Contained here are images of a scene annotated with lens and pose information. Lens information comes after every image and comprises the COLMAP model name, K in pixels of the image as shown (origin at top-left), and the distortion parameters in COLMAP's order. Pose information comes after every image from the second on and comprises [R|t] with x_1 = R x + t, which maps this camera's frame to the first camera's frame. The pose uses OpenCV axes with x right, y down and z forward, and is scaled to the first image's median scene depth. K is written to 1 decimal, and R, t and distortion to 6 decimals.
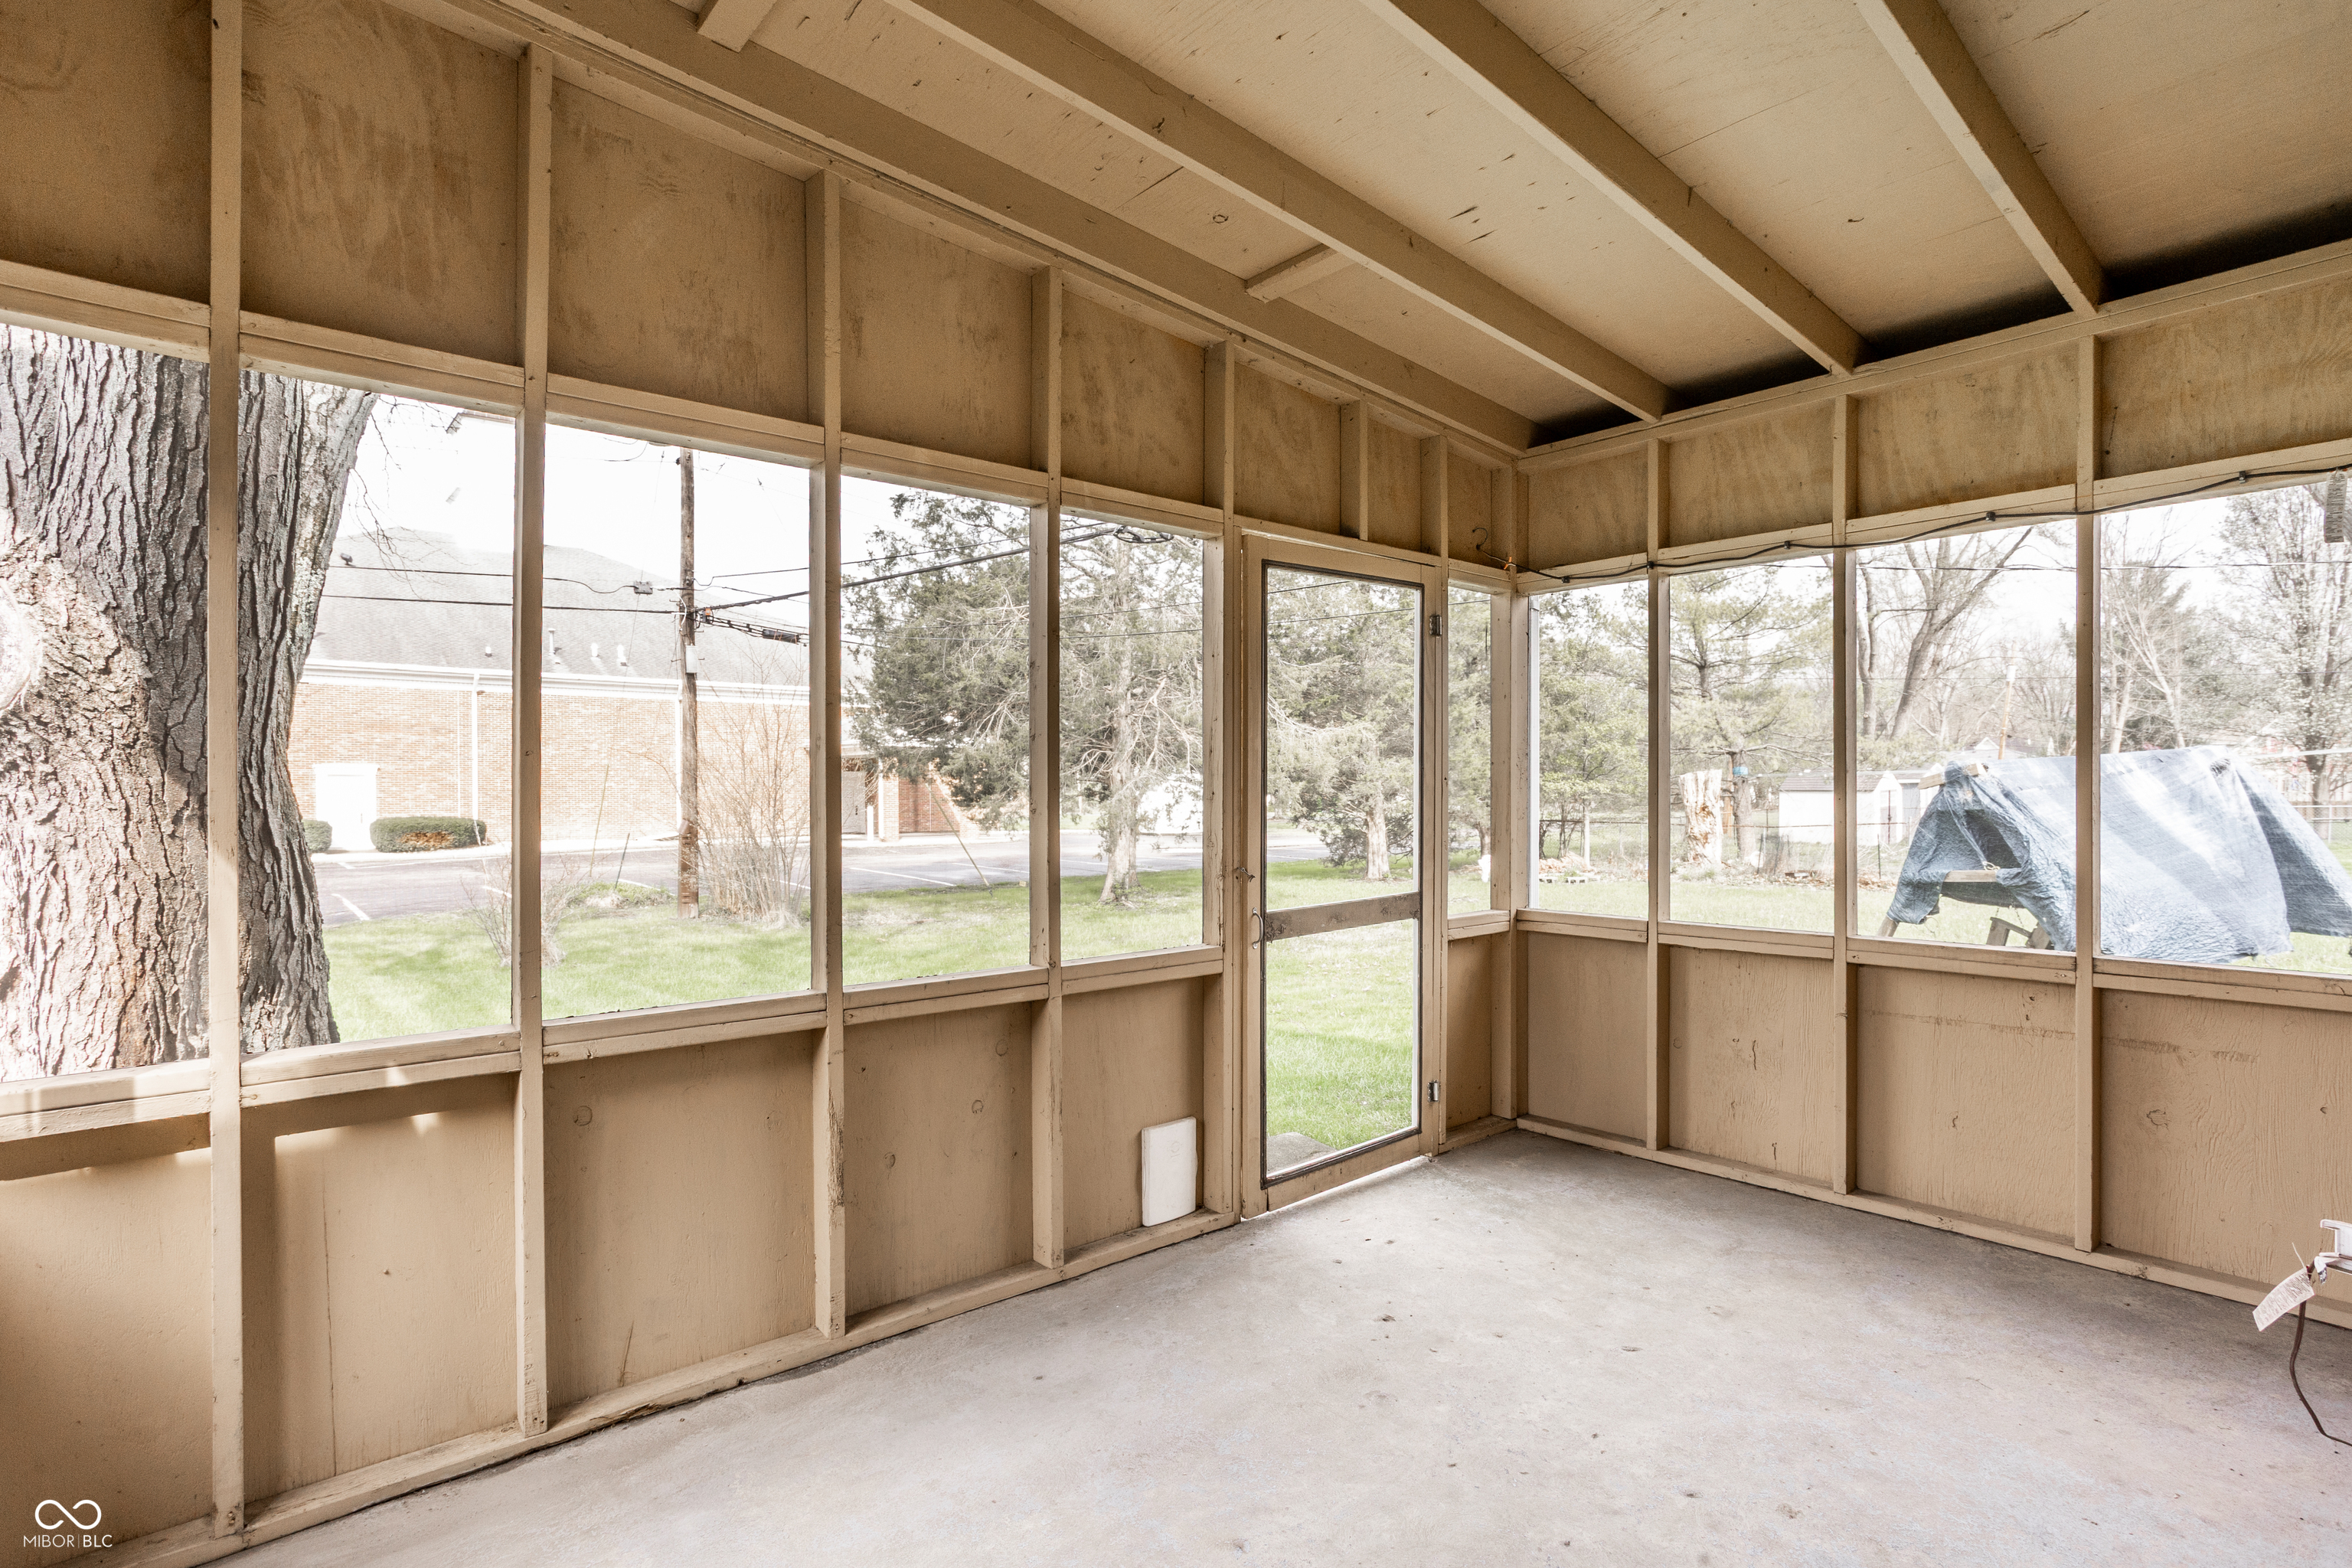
lens RADIAL K [[1174.2, 0, 1174.9], [0, 1174.2, 799.6], [0, 0, 1]] dist [-0.037343, 0.025608]
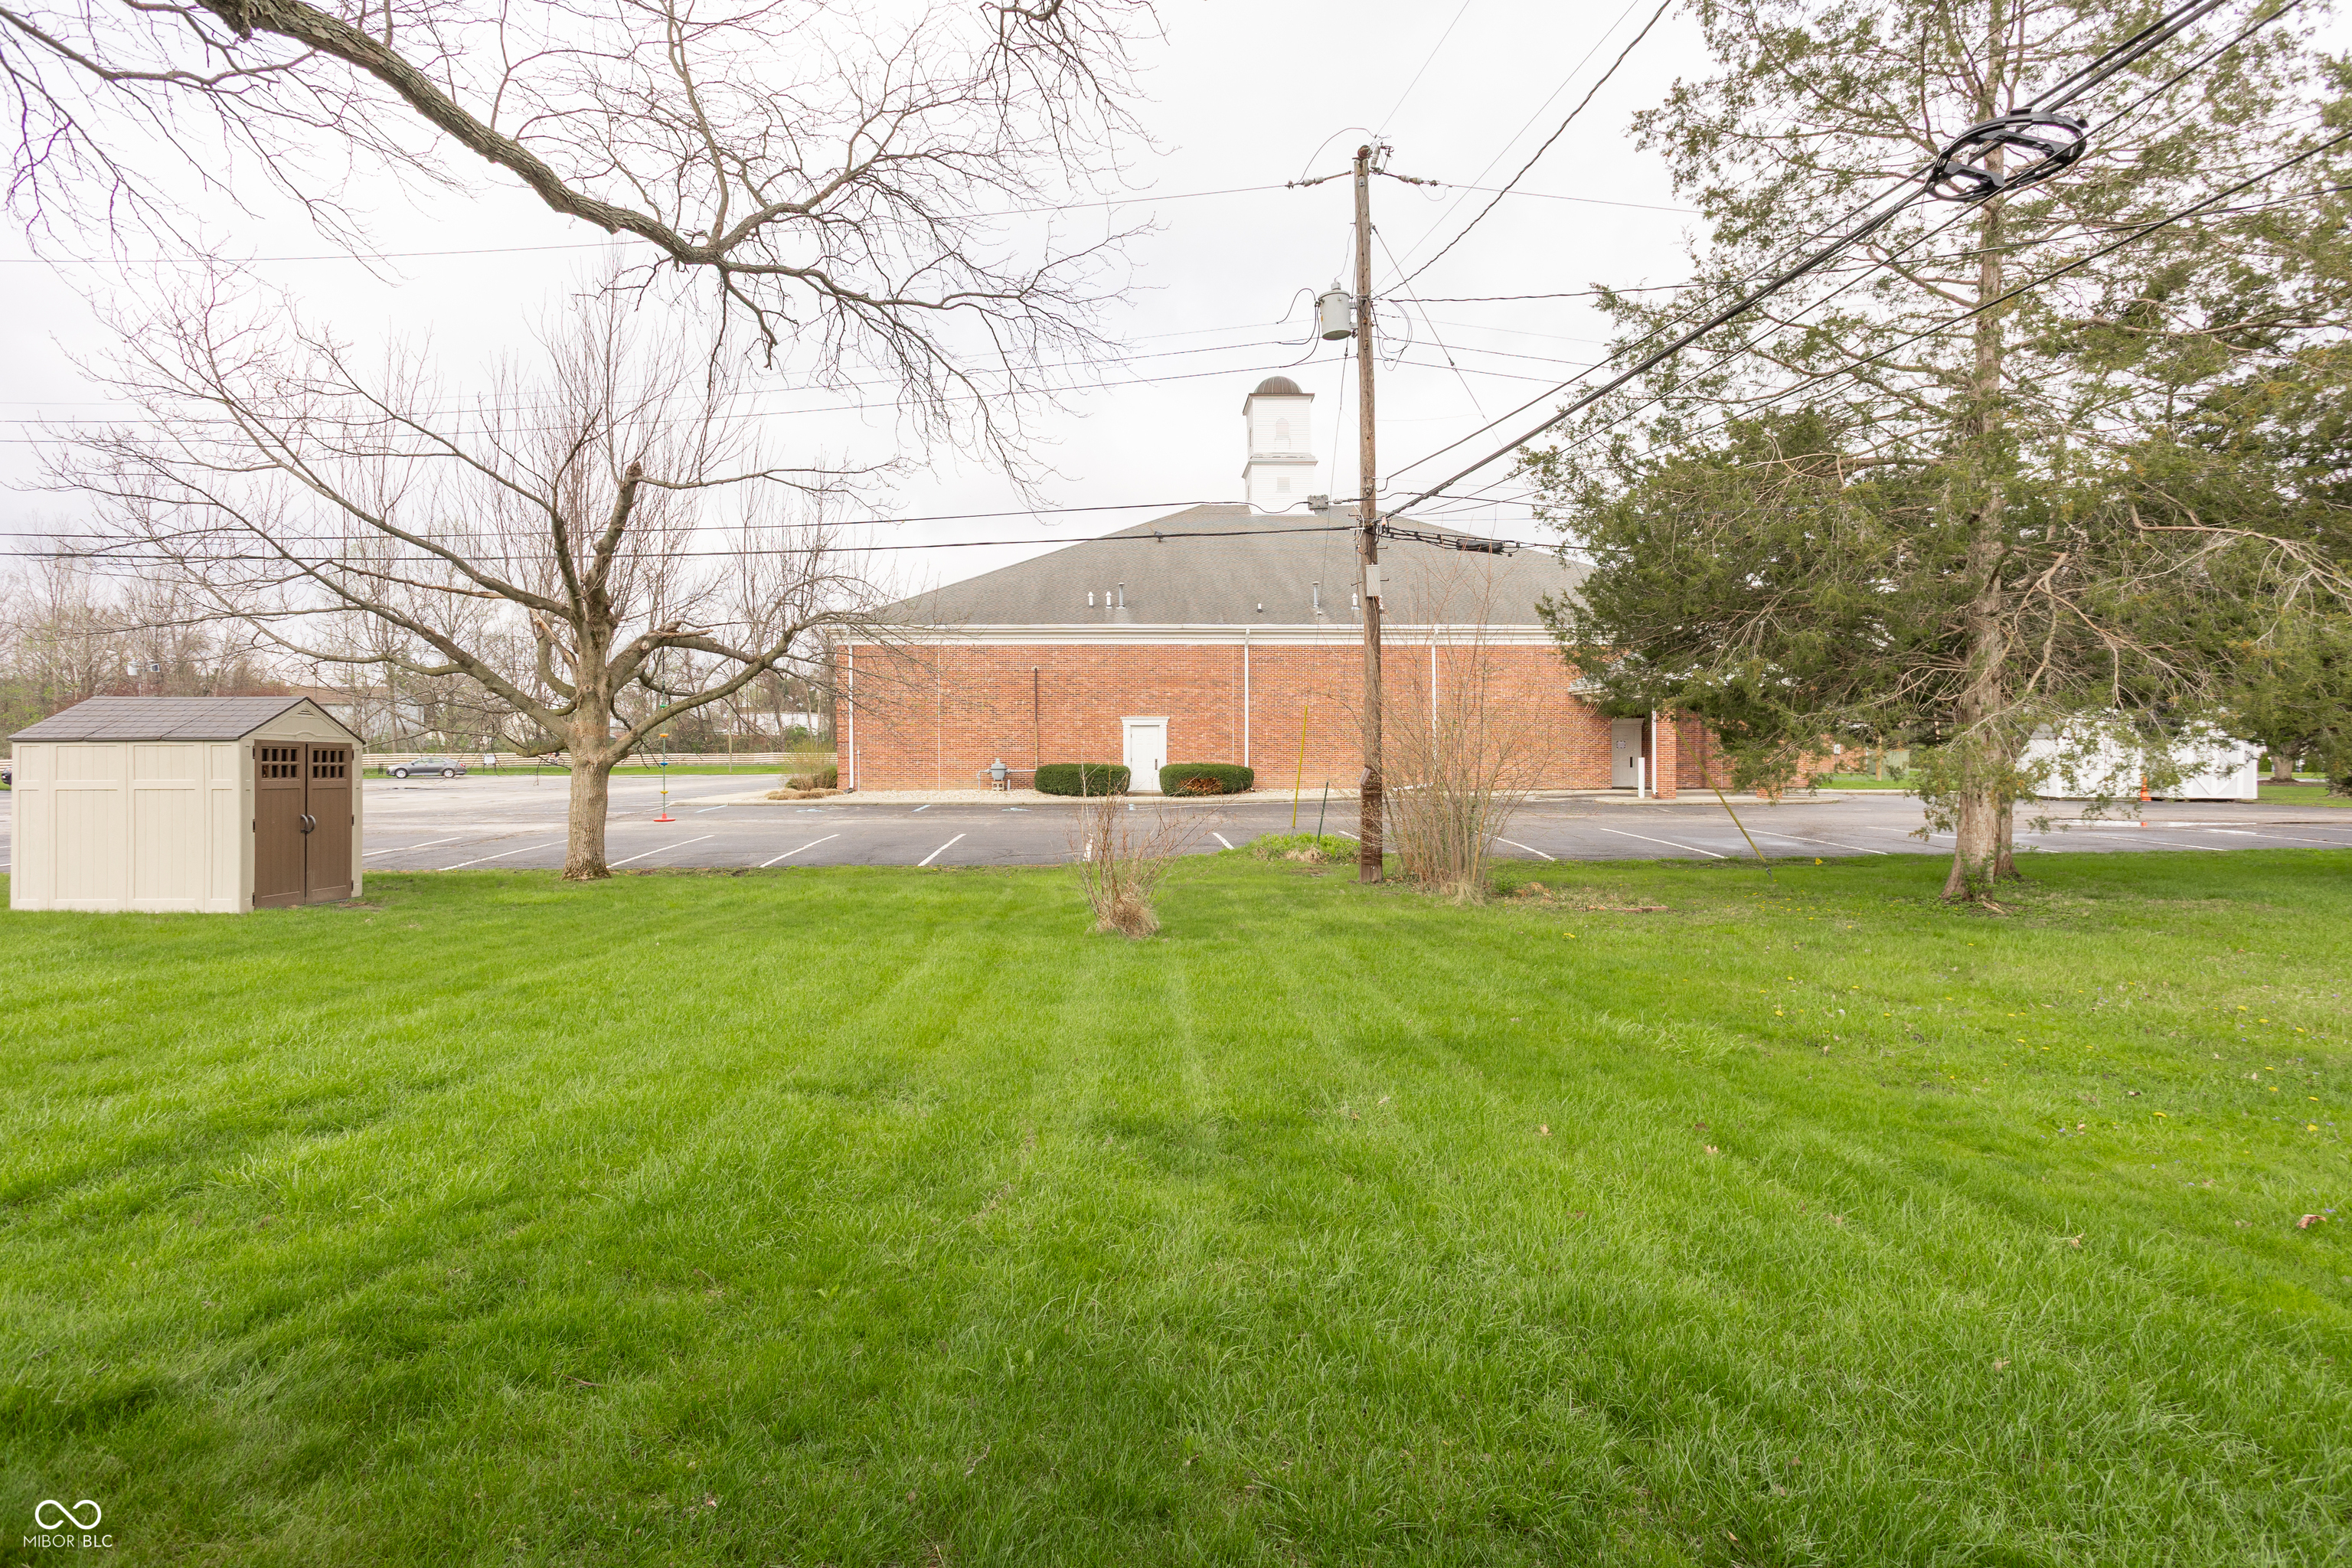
lens RADIAL K [[1174.2, 0, 1151.5], [0, 1174.2, 774.1], [0, 0, 1]] dist [-0.037343, 0.025608]
pose [[0.784025, 0.016259, -0.620516, -0.046709], [-0.004423, 0.999778, 0.020608, 0.028882], [0.620713, -0.013413, 0.783923, 1.442478]]
